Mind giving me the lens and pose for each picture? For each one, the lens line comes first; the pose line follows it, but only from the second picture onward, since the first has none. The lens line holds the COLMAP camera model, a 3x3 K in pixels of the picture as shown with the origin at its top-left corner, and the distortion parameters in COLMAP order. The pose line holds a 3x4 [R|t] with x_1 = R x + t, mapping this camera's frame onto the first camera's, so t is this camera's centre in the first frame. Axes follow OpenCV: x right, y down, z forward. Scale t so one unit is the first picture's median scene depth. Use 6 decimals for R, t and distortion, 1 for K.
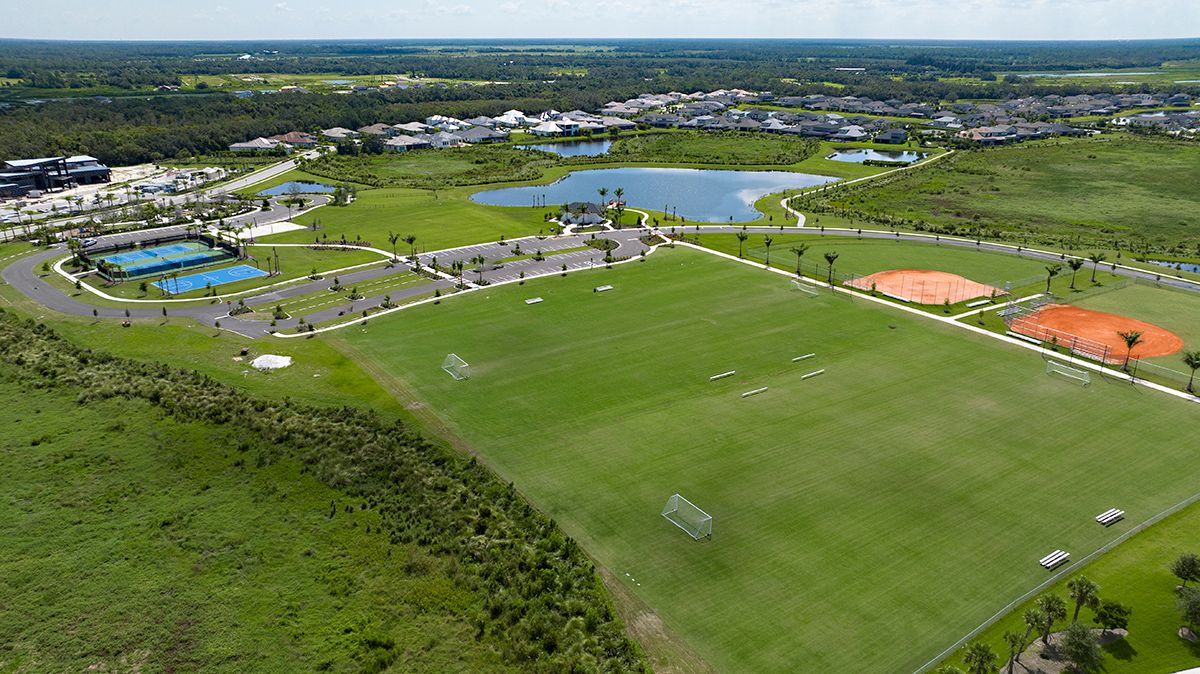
lens RADIAL K [[836.6, 0, 599.0], [0, 836.6, 338.9], [0, 0, 1]] dist [-0.033399, 0.036119]
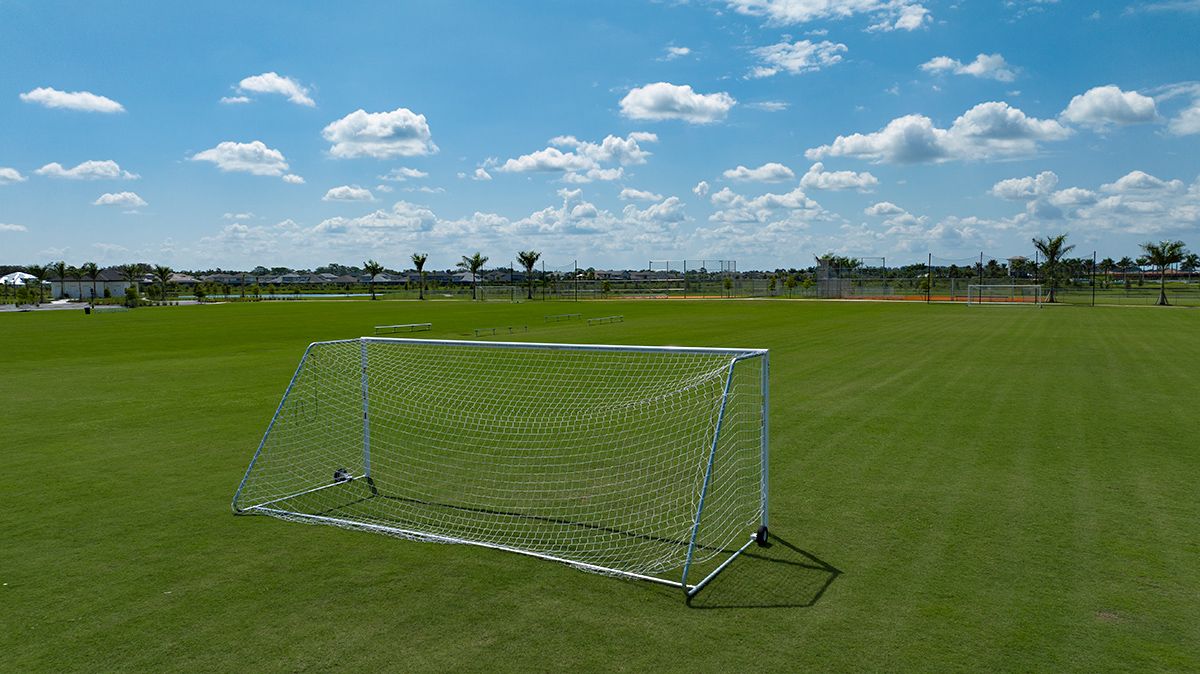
lens RADIAL K [[836.6, 0, 605.1], [0, 836.6, 336.1], [0, 0, 1]] dist [-0.033399, 0.036119]
pose [[0.883860, -0.030747, 0.466740, 0.040490], [0.159651, 0.957746, -0.239236, 0.133931], [-0.439662, 0.285967, 0.851423, 0.530004]]
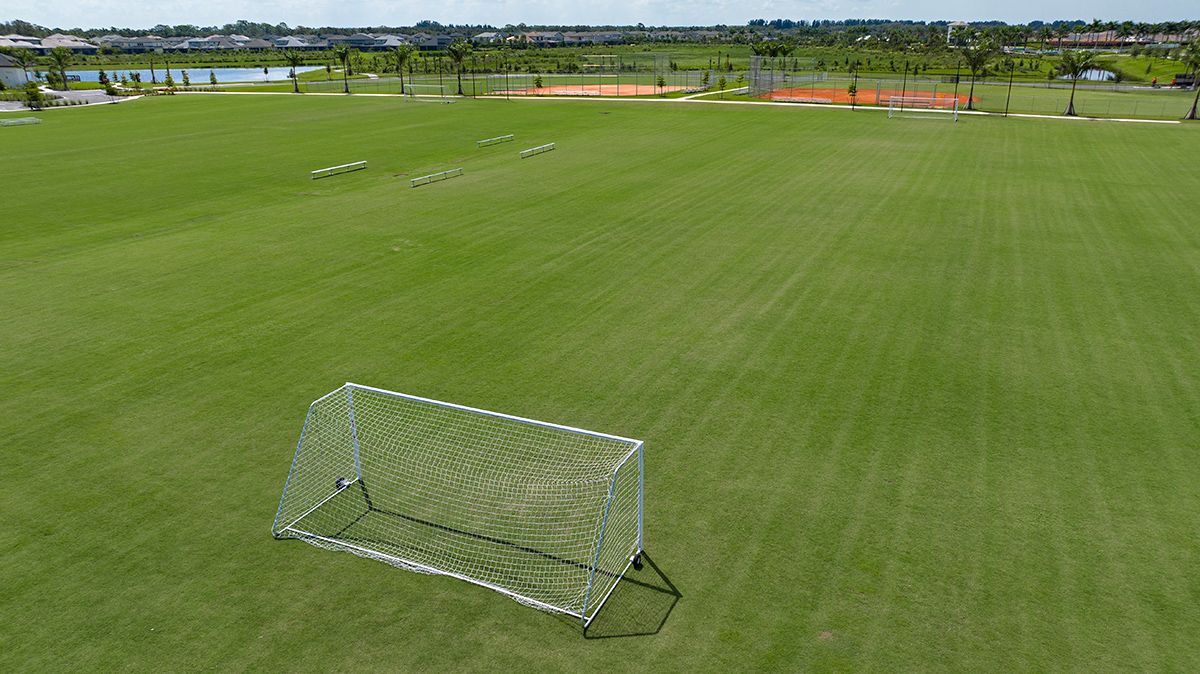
lens RADIAL K [[836.6, 0, 604.3], [0, 836.6, 331.4], [0, 0, 1]] dist [-0.033399, 0.036119]
pose [[0.846313, -0.177681, 0.502179, 0.033451], [0.179377, 0.982732, 0.045409, 0.107173], [-0.501575, 0.051649, 0.863571, 0.502605]]
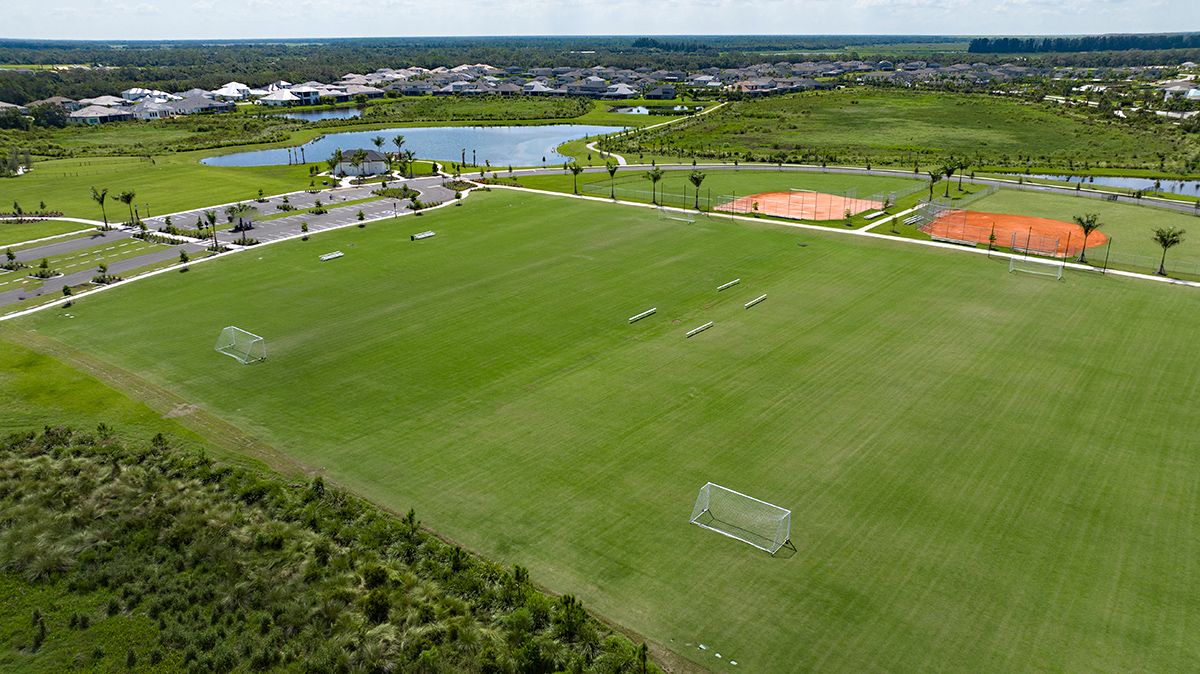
lens RADIAL K [[836.6, 0, 600.2], [0, 836.6, 332.4], [0, 0, 1]] dist [-0.033399, 0.036119]
pose [[0.949405, -0.105989, 0.295630, -0.085396], [0.107560, 0.994138, 0.010994, 0.039963], [-0.295062, 0.021360, 0.955239, 0.277676]]
